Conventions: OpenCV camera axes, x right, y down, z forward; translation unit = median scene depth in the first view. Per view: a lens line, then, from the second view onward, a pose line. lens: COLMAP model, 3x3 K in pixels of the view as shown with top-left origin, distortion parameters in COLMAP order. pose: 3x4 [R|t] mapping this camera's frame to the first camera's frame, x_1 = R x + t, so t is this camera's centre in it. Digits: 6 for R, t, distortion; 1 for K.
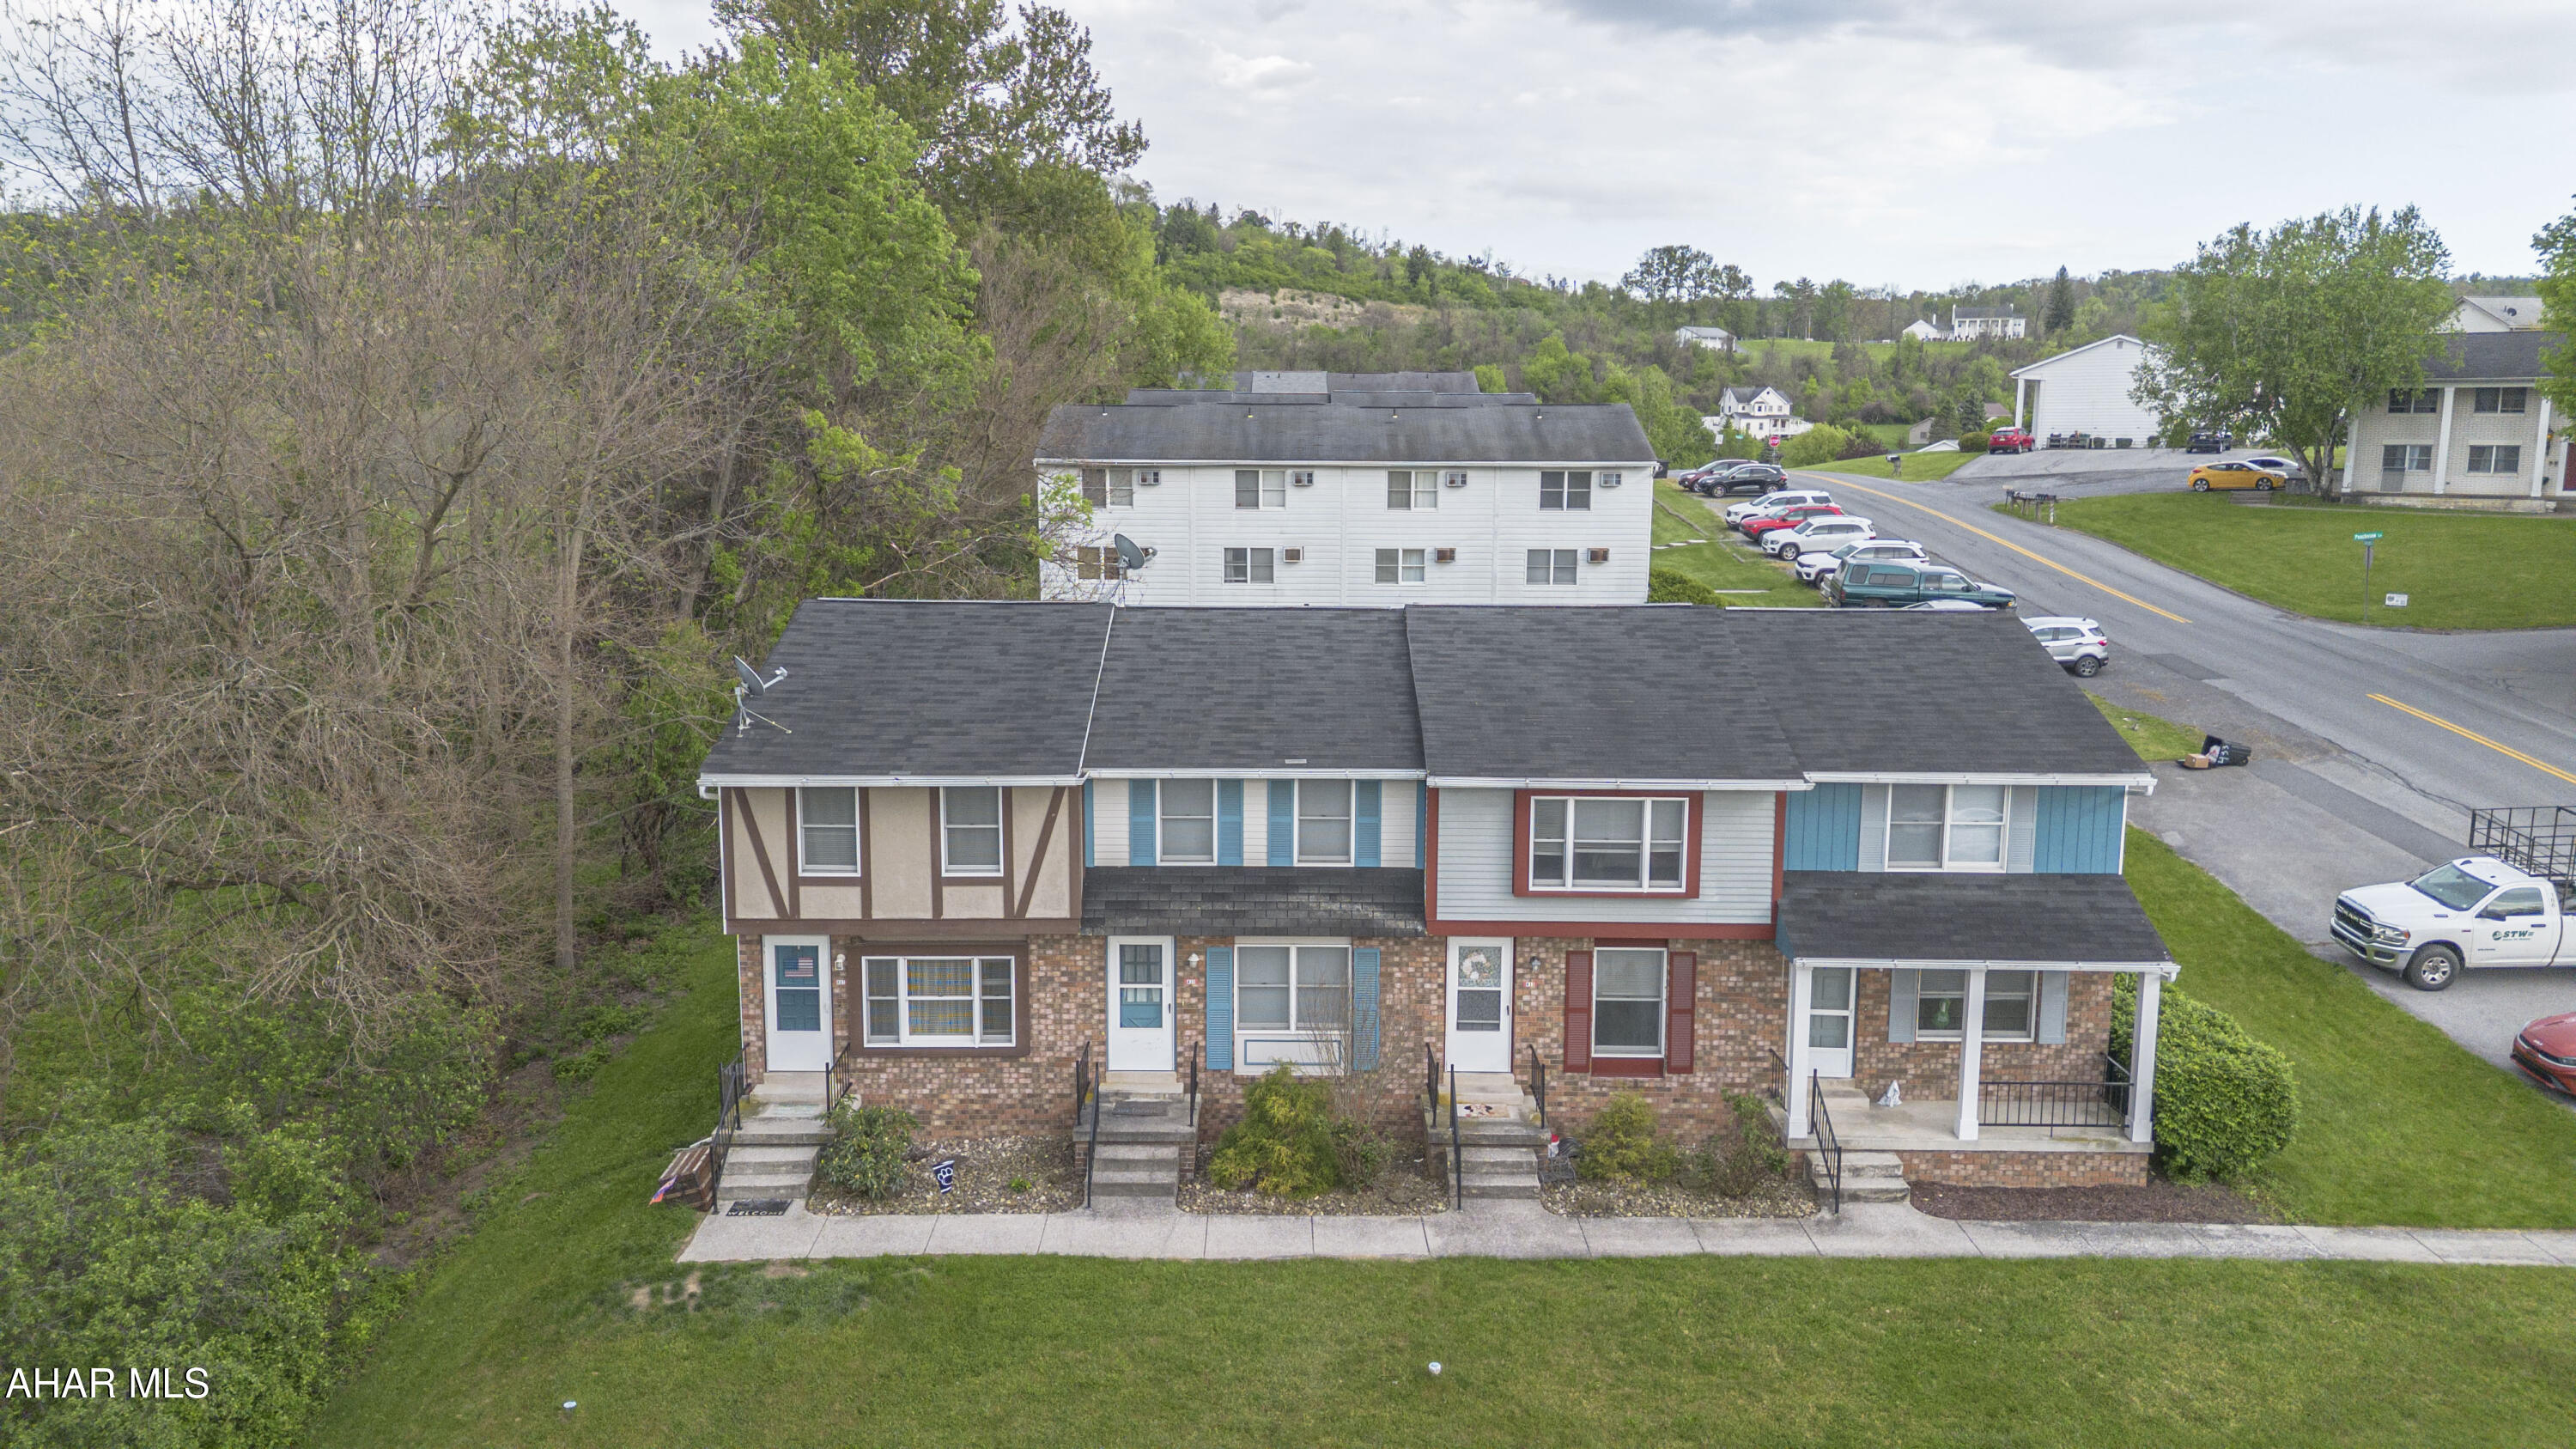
lens RADIAL K [[1813.9, 0, 1294.5], [0, 1813.9, 737.3], [0, 0, 1]] dist [0.086513, -0.083657]
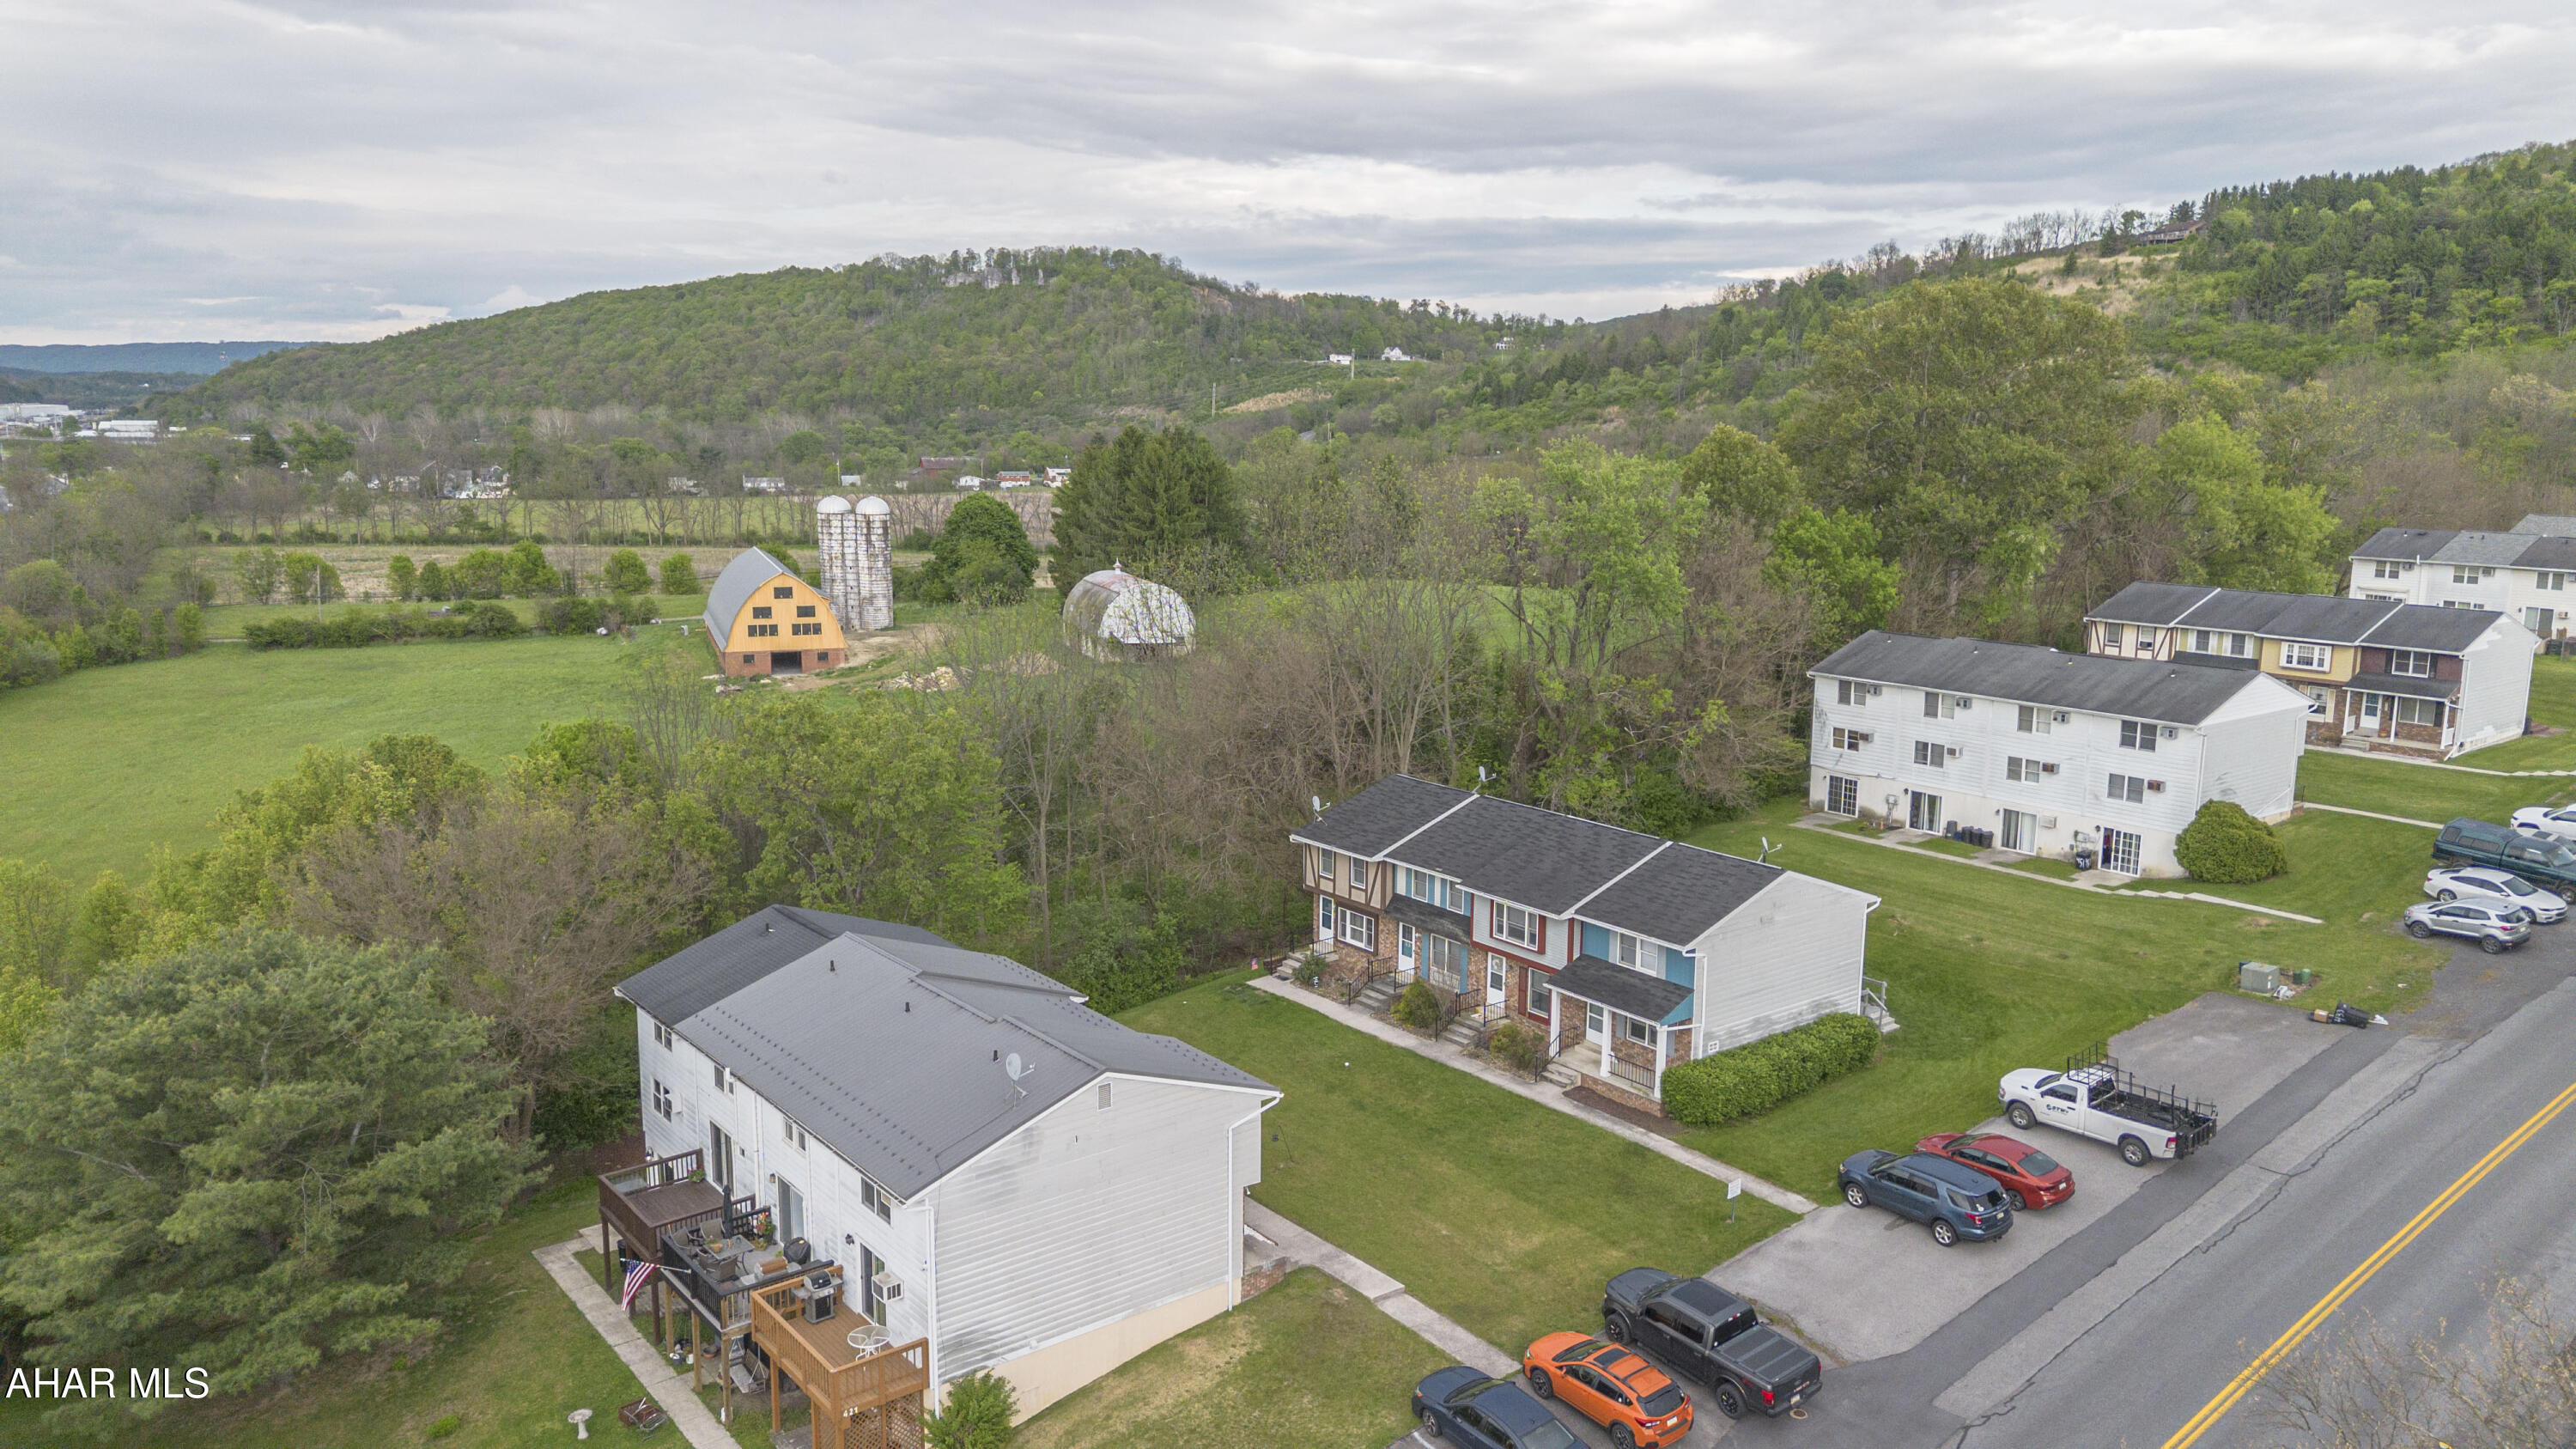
lens RADIAL K [[1813.9, 0, 1289.3], [0, 1813.9, 714.5], [0, 0, 1]] dist [0.086513, -0.083657]
pose [[0.618457, 0.131381, -0.774758, 1.847391], [-0.133202, 0.989184, 0.061413, -0.336621], [0.774447, 0.065218, 0.629268, -0.849258]]
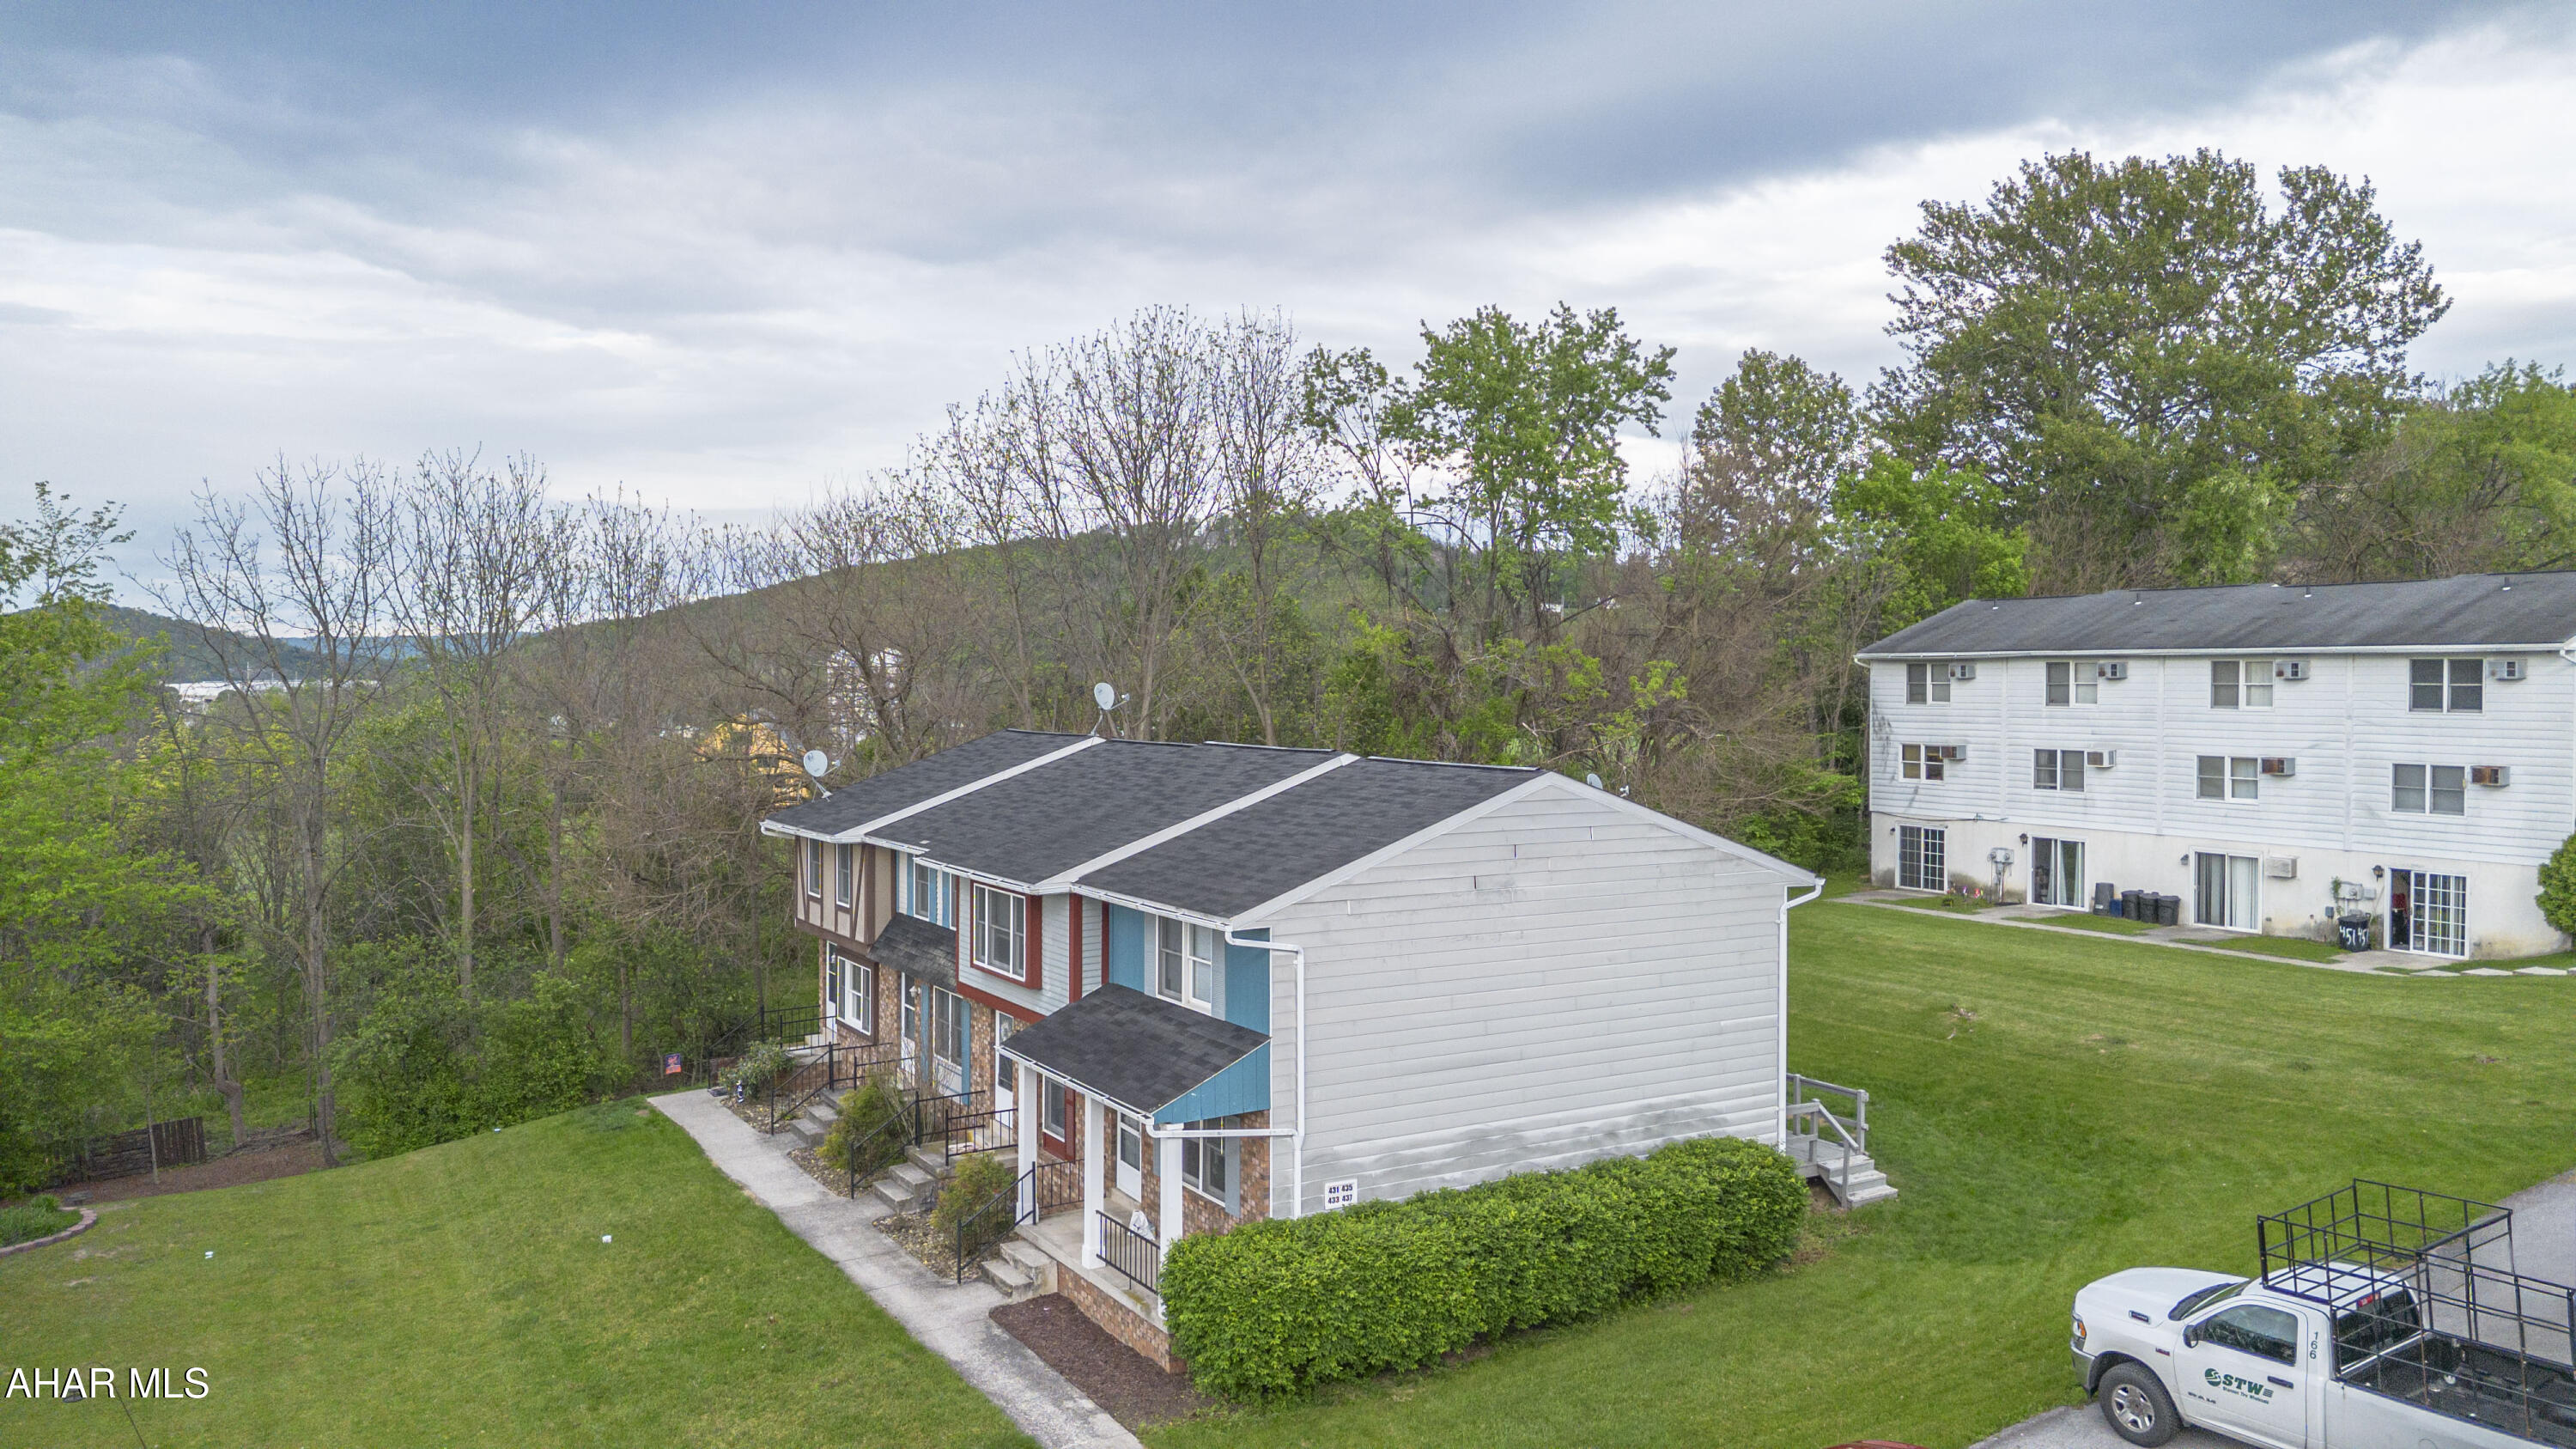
lens RADIAL K [[1813.9, 0, 1286.4], [0, 1813.9, 716.2], [0, 0, 1]] dist [0.086513, -0.083657]
pose [[0.511308, 0.012940, -0.859300, 1.216601], [-0.136853, 0.988354, -0.066547, -0.024013], [0.848431, 0.151624, 0.507124, 0.520104]]
